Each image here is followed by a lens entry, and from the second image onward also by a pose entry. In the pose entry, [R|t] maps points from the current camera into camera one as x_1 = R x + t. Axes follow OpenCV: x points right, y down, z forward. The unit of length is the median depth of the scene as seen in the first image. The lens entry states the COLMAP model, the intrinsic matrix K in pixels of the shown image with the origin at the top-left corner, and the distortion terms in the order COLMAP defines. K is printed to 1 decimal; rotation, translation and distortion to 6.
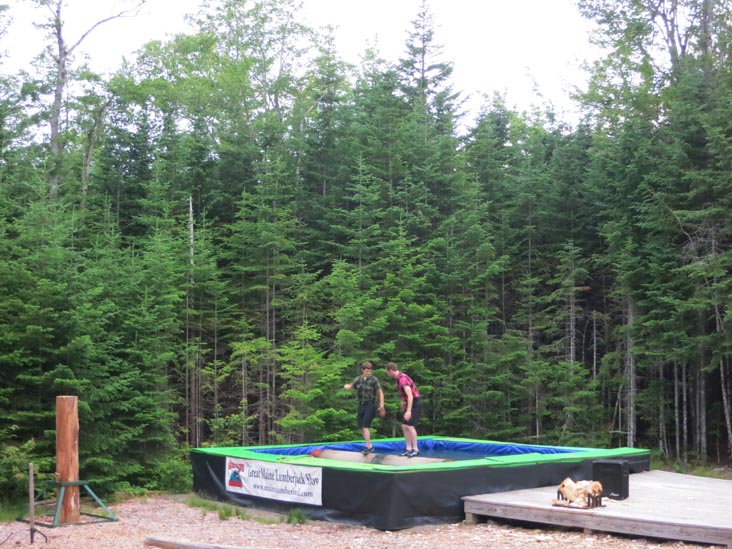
lens RADIAL K [[1226.1, 0, 345.7], [0, 1226.1, 275.2], [0, 0, 1]] dist [-0.190281, 0.067191]
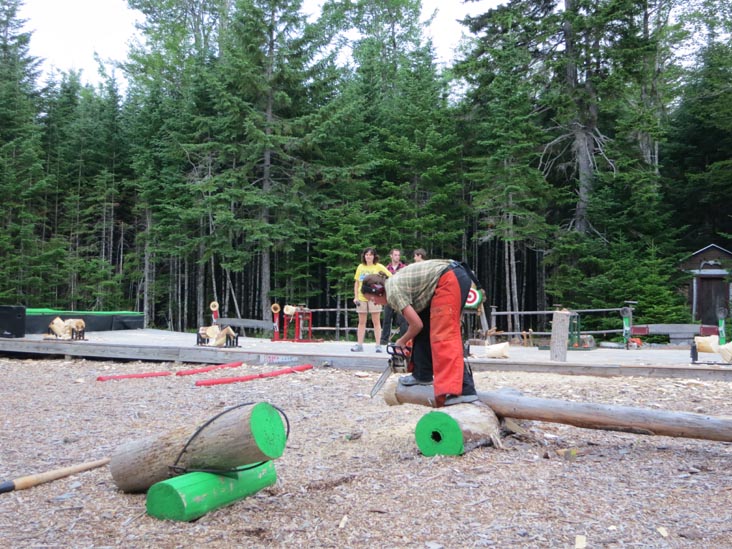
lens RADIAL K [[845.0, 0, 353.3], [0, 845.0, 271.9], [0, 0, 1]] dist [-0.106438, 0.010895]
pose [[0.916848, 0.032702, 0.397895, 0.081533], [-0.039818, 0.999161, 0.009632, 0.068815], [-0.397246, -0.024674, 0.917380, 0.081660]]
